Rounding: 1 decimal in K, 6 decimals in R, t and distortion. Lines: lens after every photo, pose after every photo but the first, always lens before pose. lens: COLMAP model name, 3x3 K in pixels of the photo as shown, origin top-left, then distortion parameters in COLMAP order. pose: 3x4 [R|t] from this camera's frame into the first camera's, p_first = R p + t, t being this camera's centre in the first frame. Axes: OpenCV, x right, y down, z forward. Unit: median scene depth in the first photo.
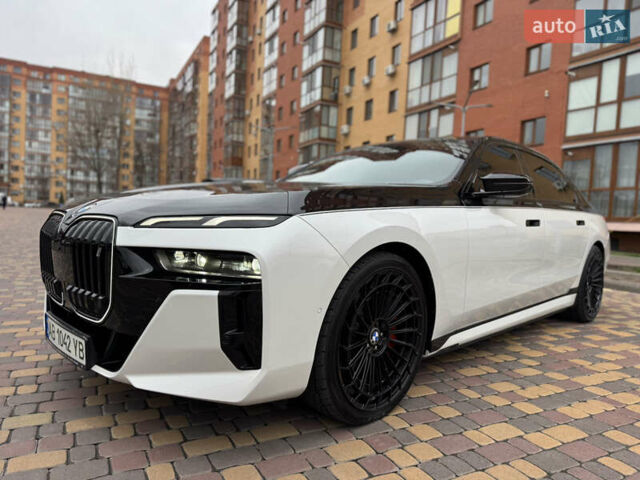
lens RADIAL K [[451.3, 0, 320.0], [0, 451.3, 240.0], [0, 0, 1]] dist [0.079354, -0.106514]
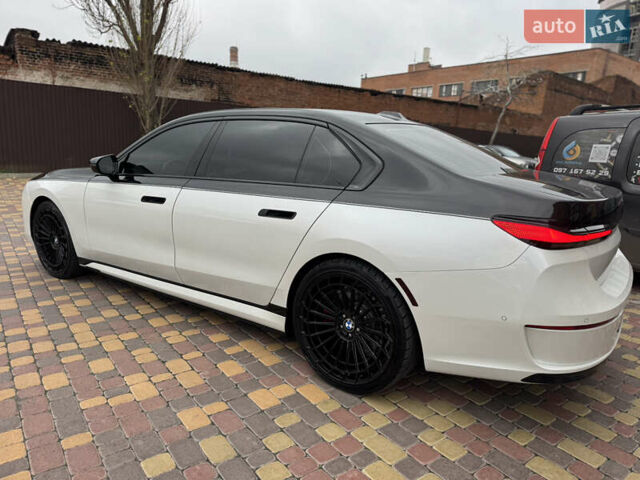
lens RADIAL K [[451.3, 0, 320.0], [0, 451.3, 240.0], [0, 0, 1]] dist [0.079354, -0.106514]
pose [[0.157561, 0.155263, -0.975227, 0.109248], [-0.078501, 0.986406, 0.144360, -0.008906], [0.984384, 0.053810, 0.167607, 0.083975]]
